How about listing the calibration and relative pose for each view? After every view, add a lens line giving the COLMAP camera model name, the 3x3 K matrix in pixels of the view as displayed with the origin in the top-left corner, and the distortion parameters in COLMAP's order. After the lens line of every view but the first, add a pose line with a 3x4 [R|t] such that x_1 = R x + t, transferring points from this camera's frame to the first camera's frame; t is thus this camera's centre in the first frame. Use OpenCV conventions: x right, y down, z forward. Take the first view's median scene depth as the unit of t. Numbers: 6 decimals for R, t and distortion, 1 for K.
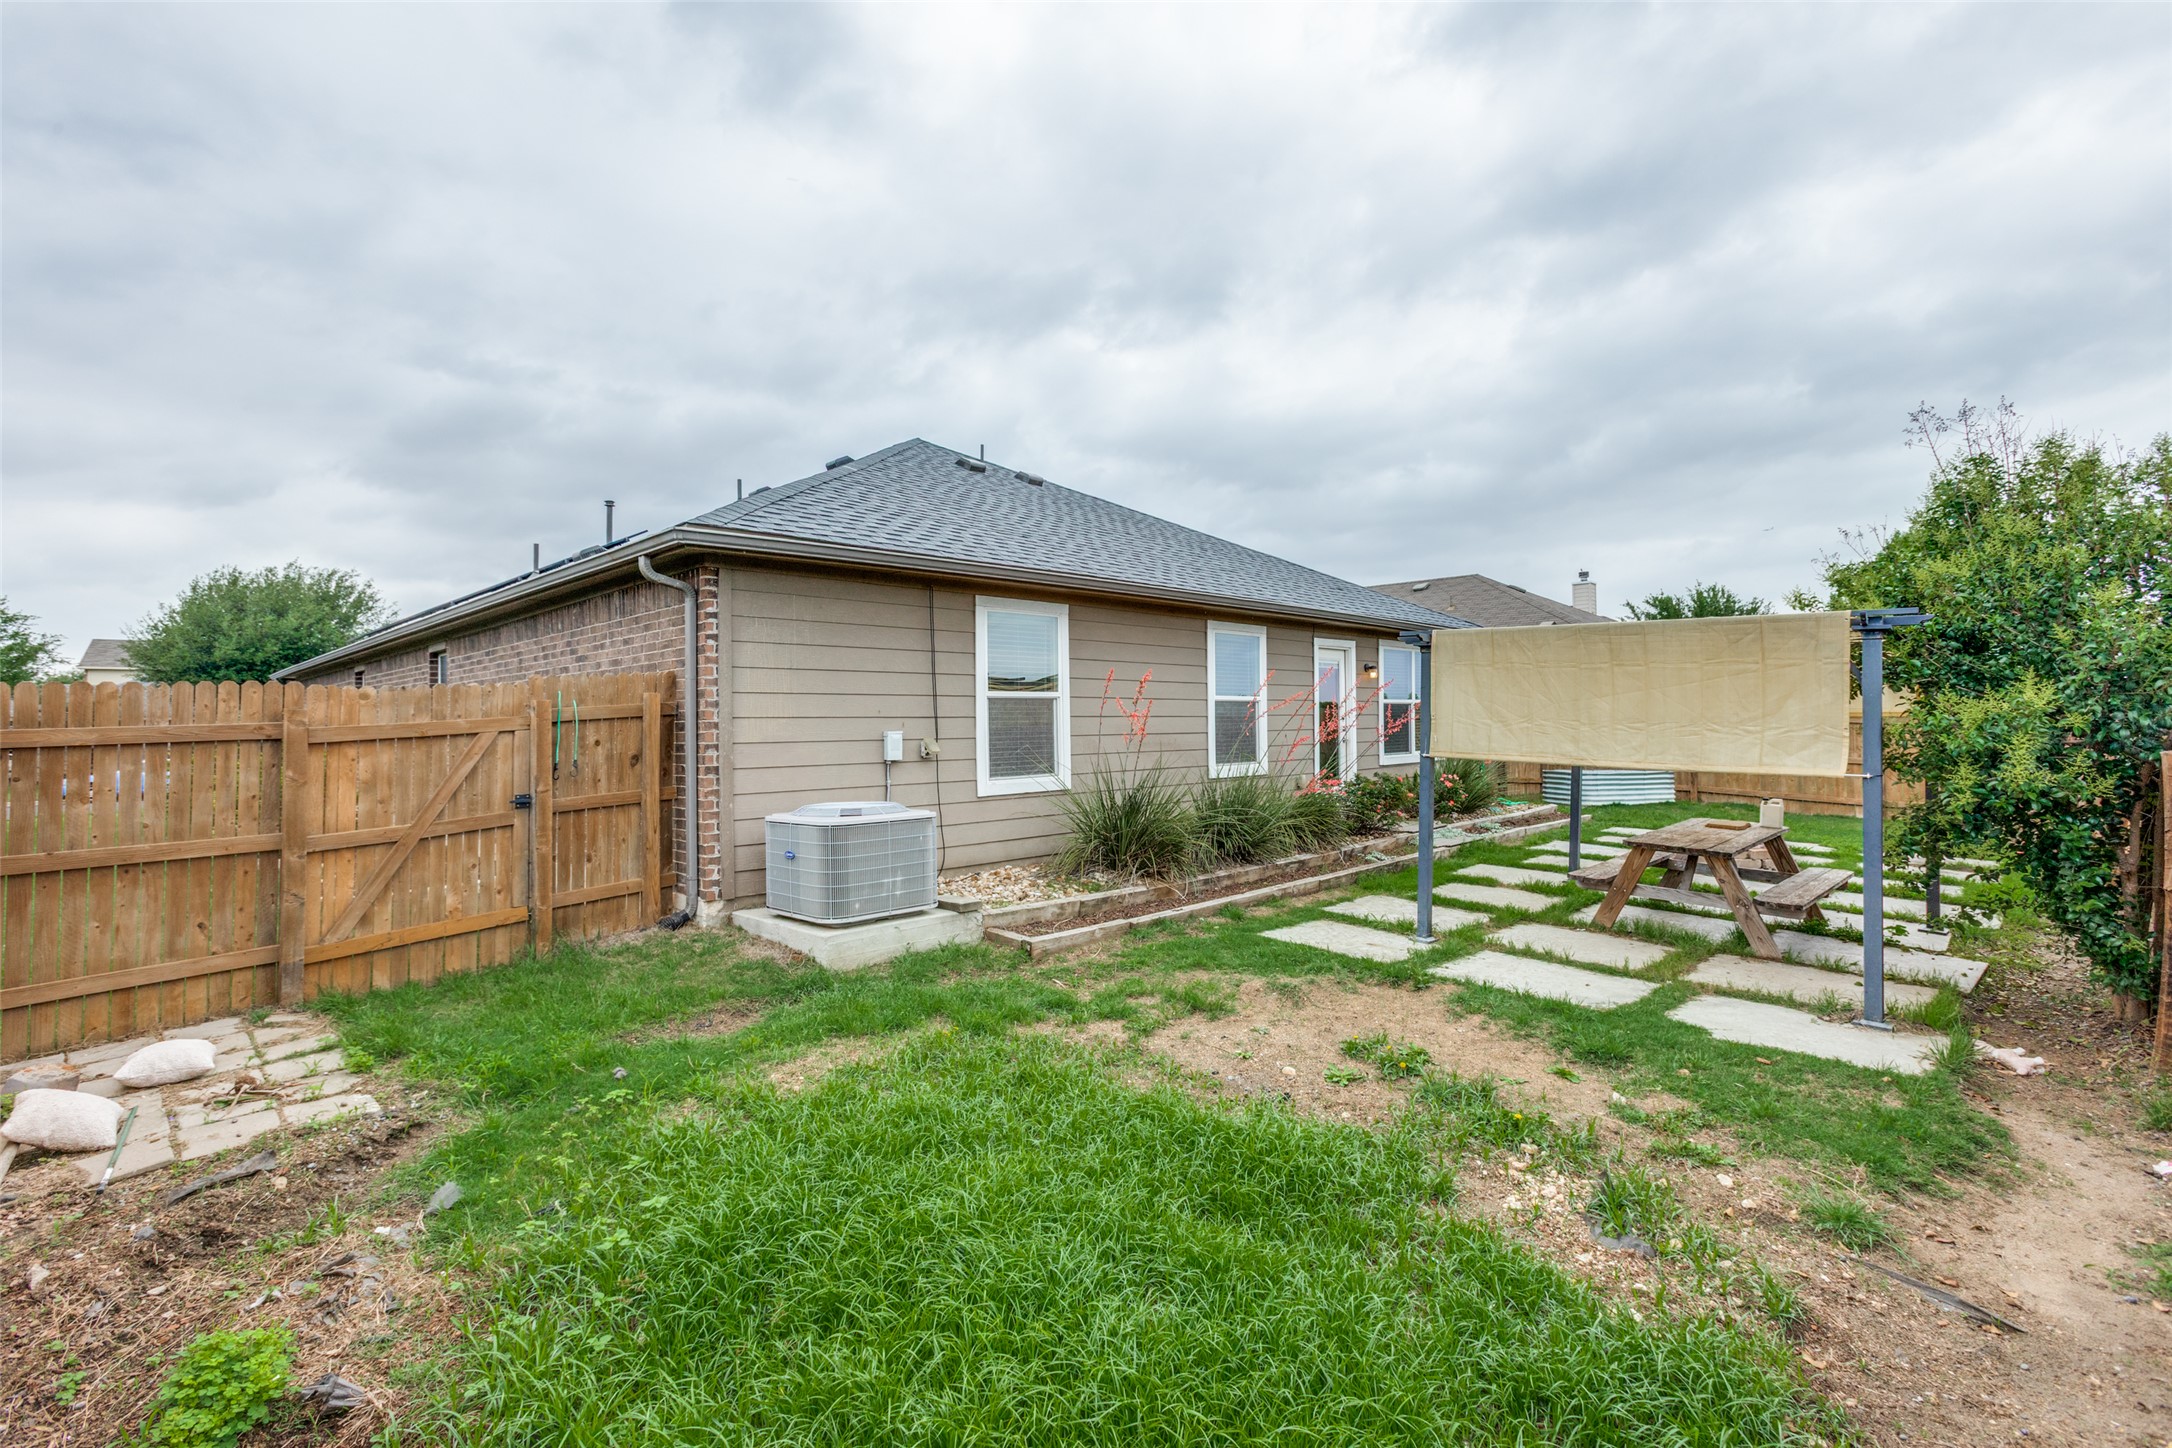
lens RADIAL K [[970.9, 0, 1073.9], [0, 970.9, 718.9], [0, 0, 1]] dist [-0.011702, 0.008414]
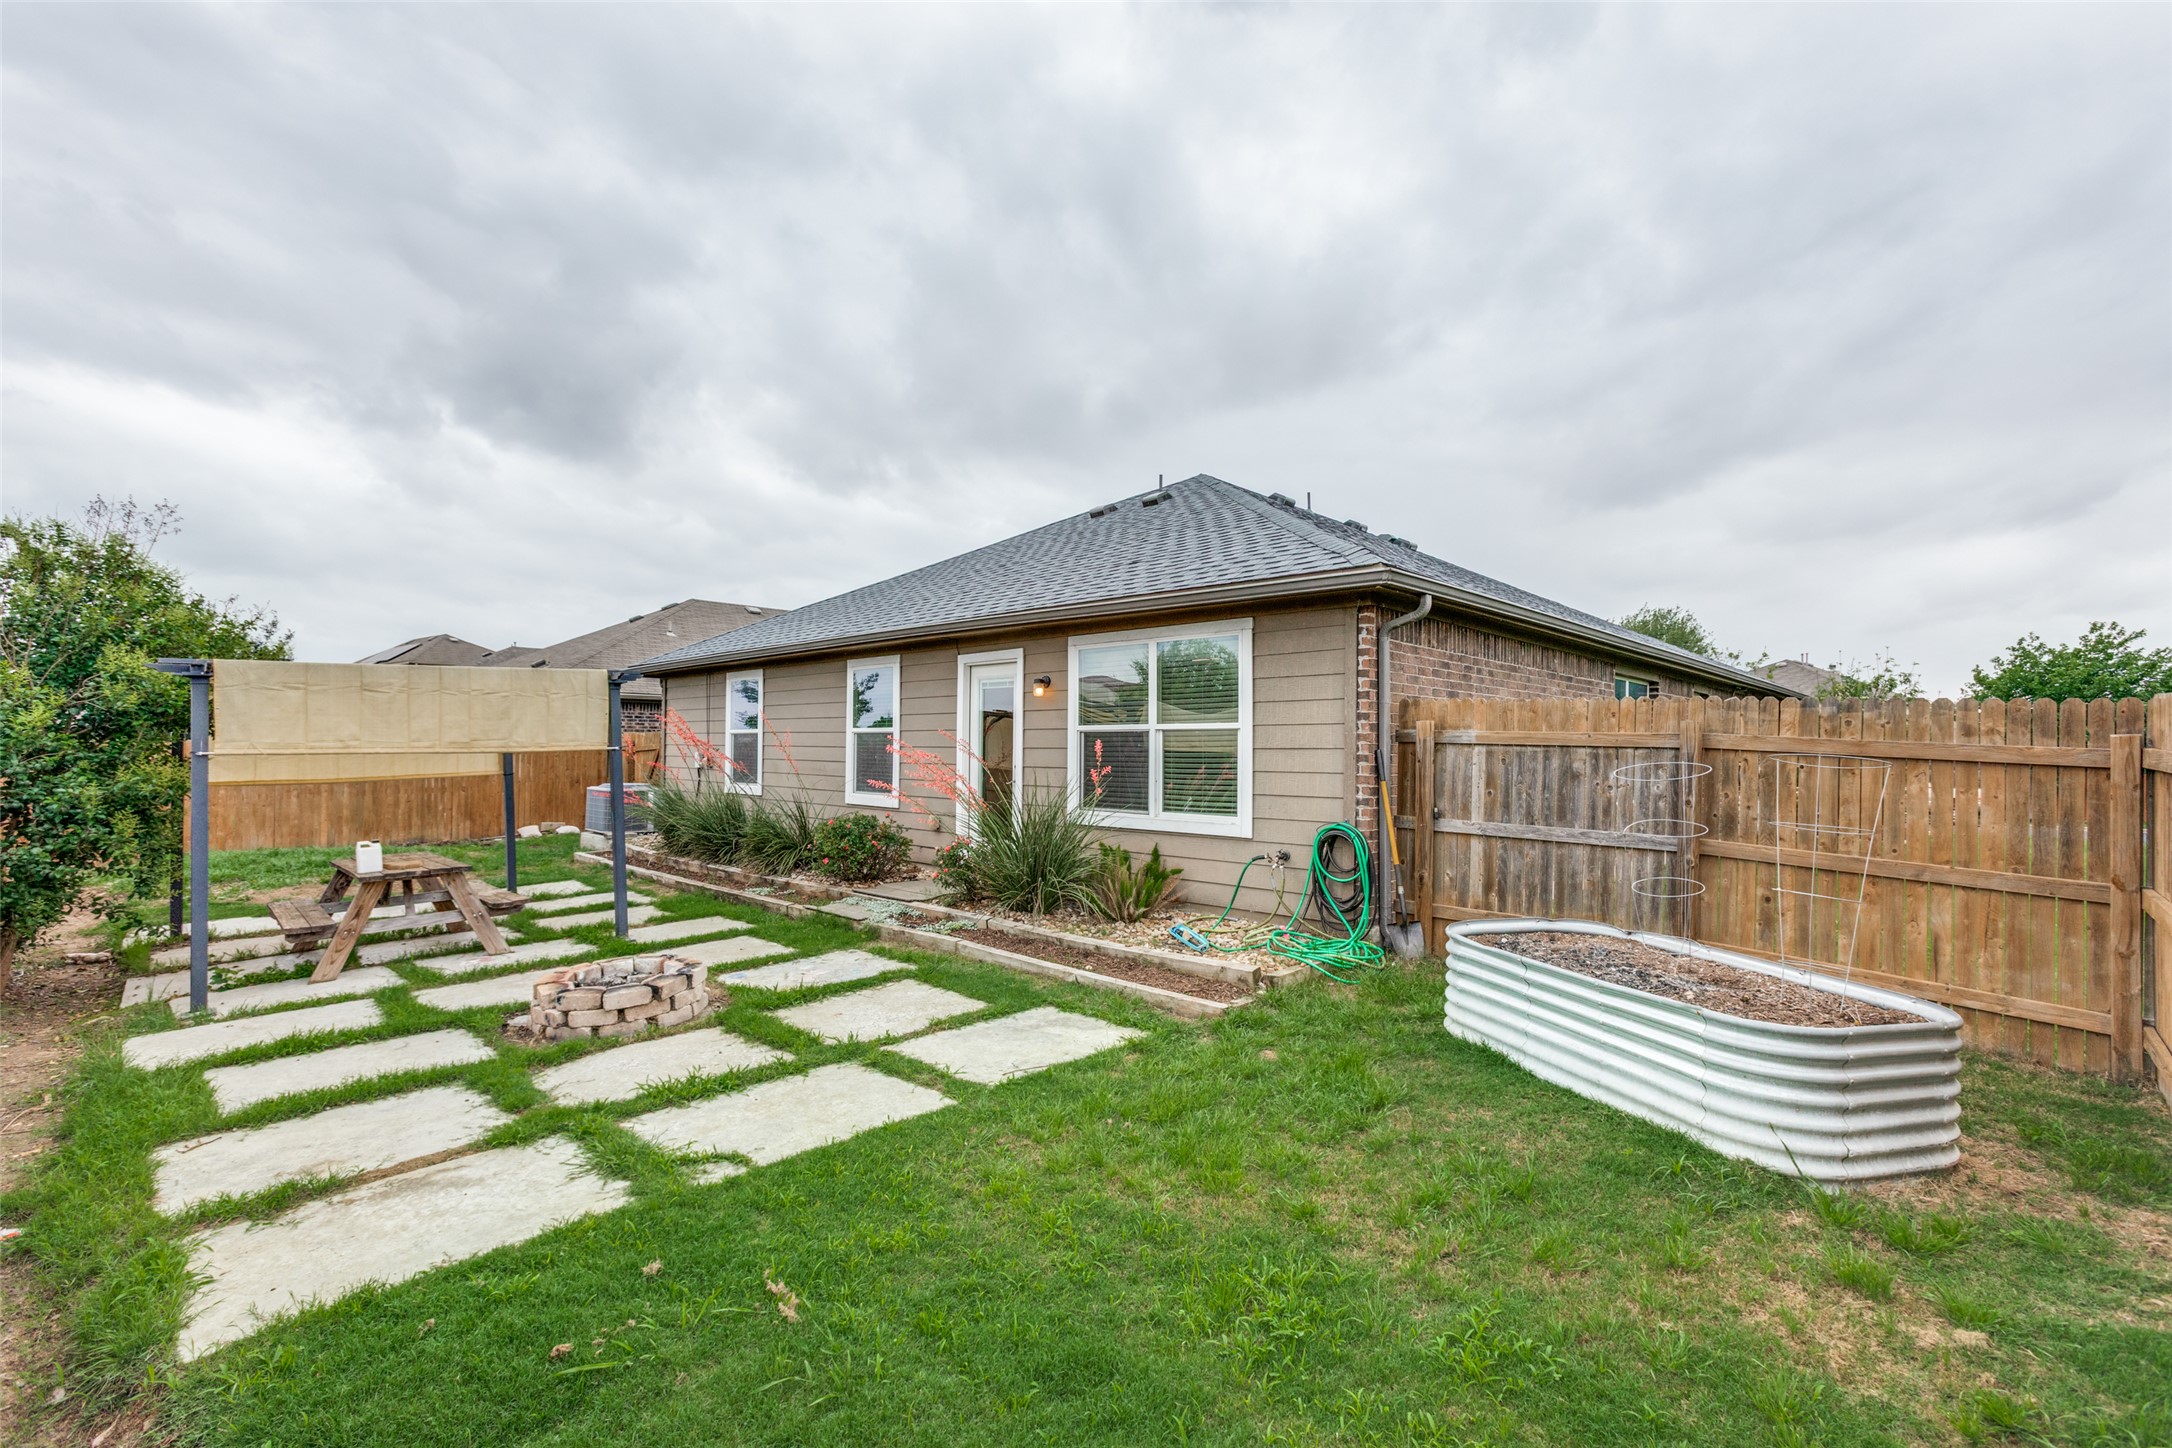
lens RADIAL K [[1007.3, 0, 1070.4], [0, 1007.3, 735.7], [0, 0, 1]] dist [-0.011212, 0.000317]
pose [[0.022293, -0.013264, -0.999663, 1.045185], [-0.009356, 0.999865, -0.013475, -0.002777], [0.999708, 0.009653, 0.022166, 1.003624]]
